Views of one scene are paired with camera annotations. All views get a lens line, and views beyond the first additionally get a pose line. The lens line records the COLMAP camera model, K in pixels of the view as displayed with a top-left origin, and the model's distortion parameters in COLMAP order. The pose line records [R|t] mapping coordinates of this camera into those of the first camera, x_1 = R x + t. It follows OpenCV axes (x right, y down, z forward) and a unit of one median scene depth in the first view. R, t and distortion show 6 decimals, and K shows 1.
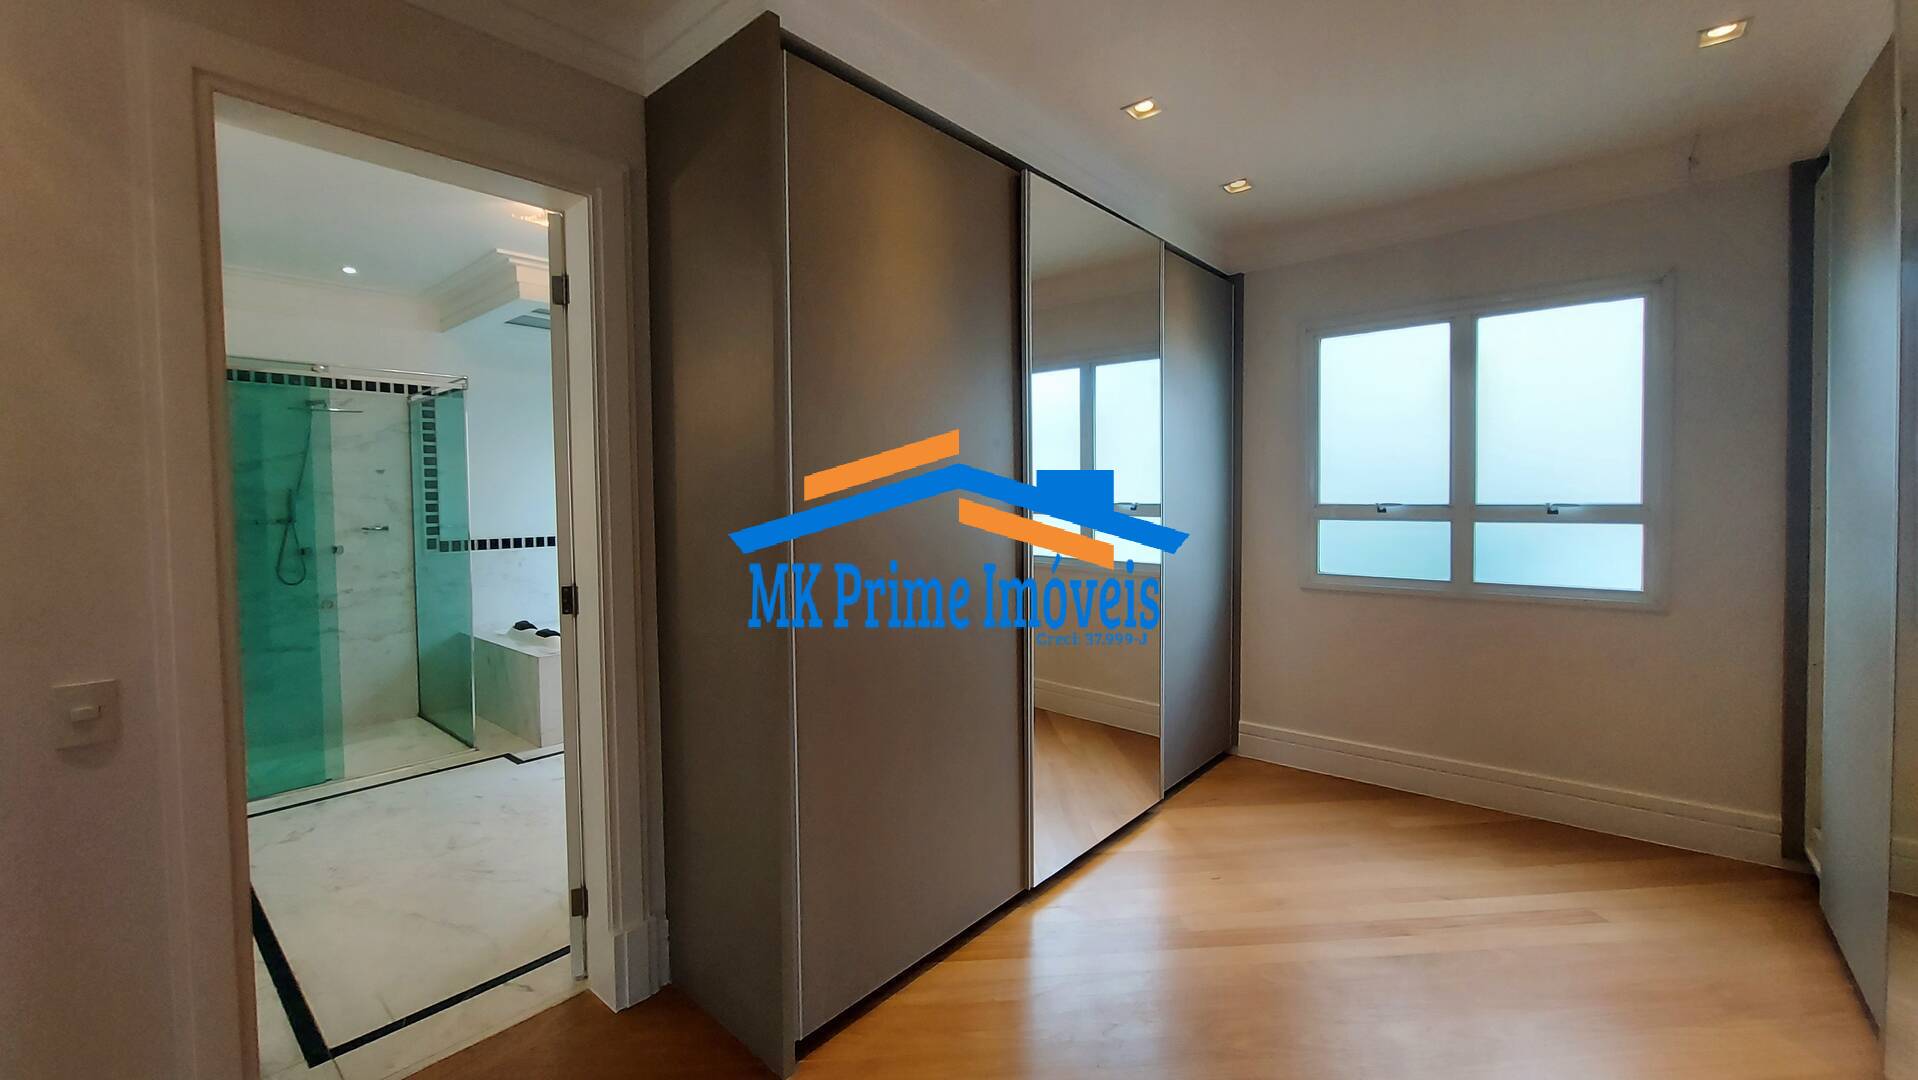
lens RADIAL K [[764.1, 0, 957.1], [0, 764.1, 523.9], [0, 0, 1]] dist [-0.001334, -0.000153]
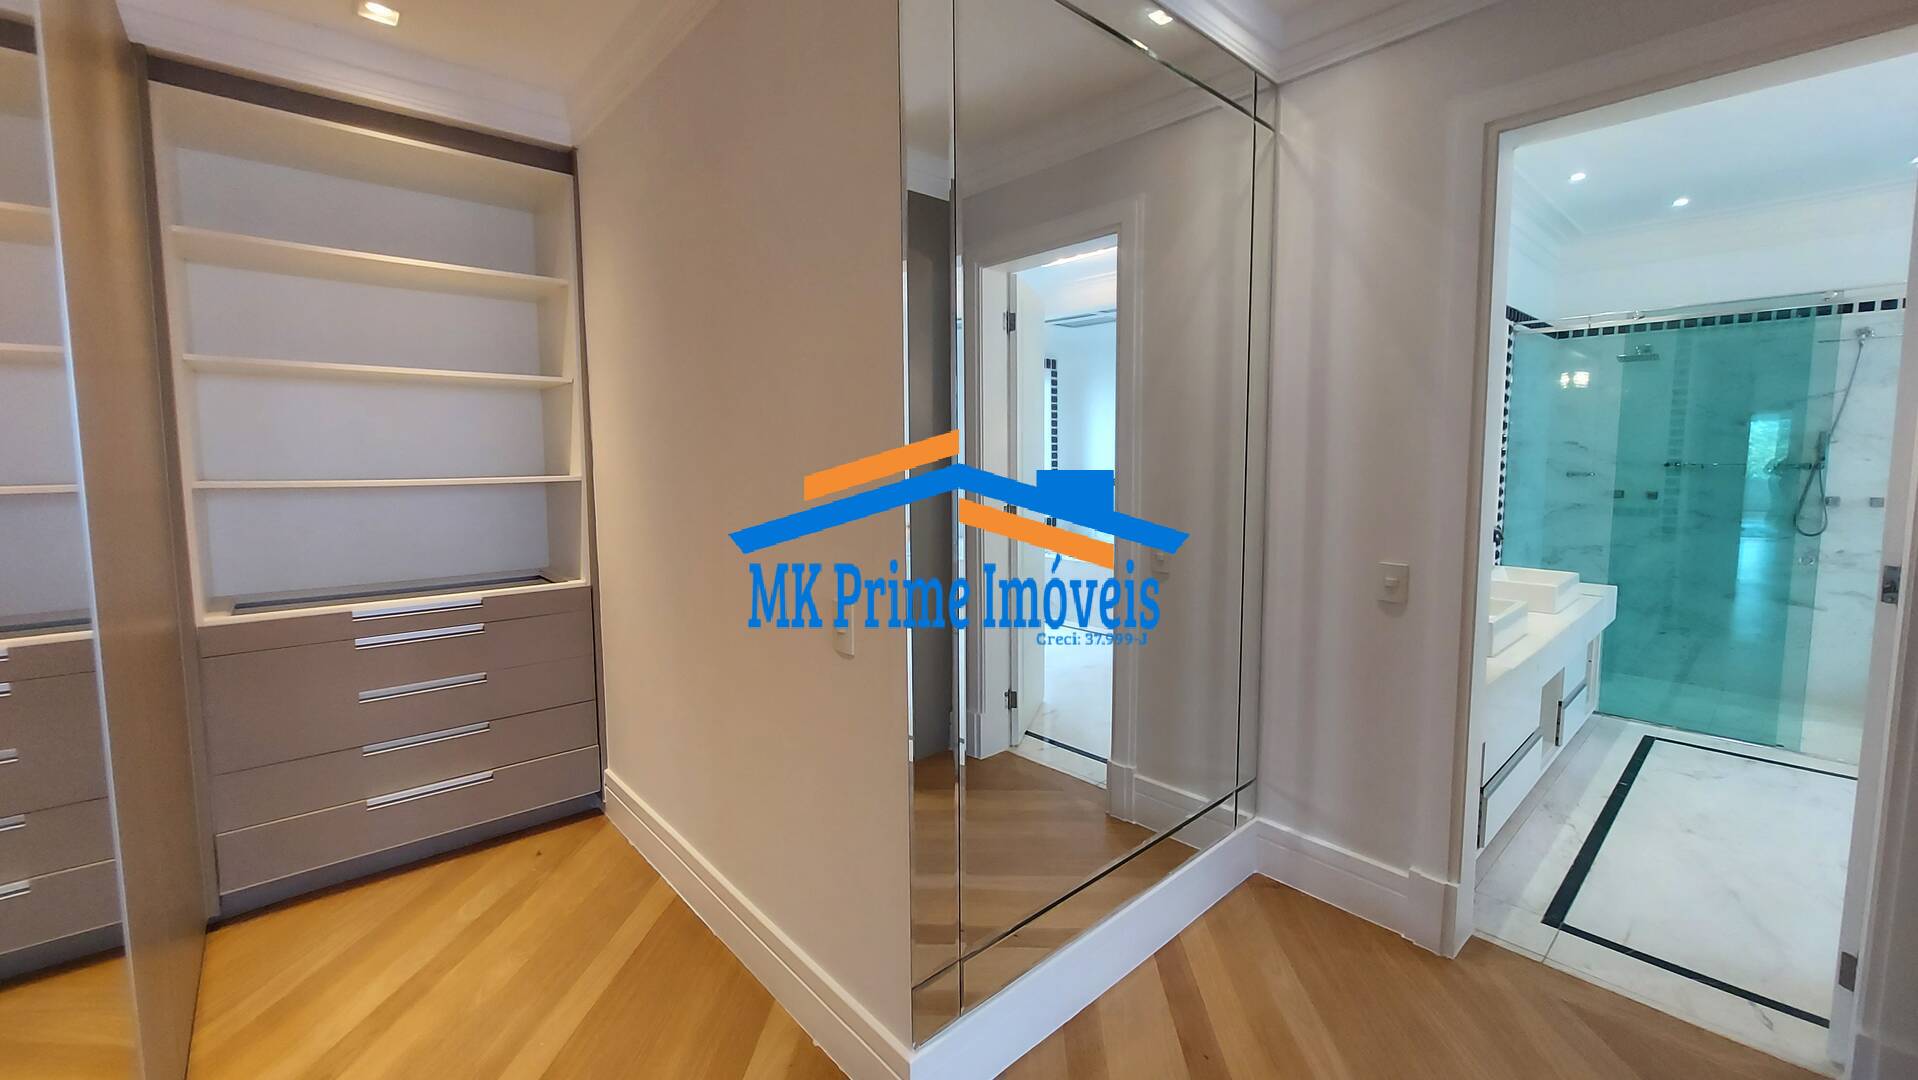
lens RADIAL K [[764.1, 0, 959.3], [0, 764.1, 529.2], [0, 0, 1]] dist [-0.001334, -0.000153]
pose [[-0.116645, 0.117888, -0.986152, 0.197254], [-0.032626, 0.991940, 0.122439, -0.010524], [0.992638, 0.046457, -0.111859, 0.102897]]
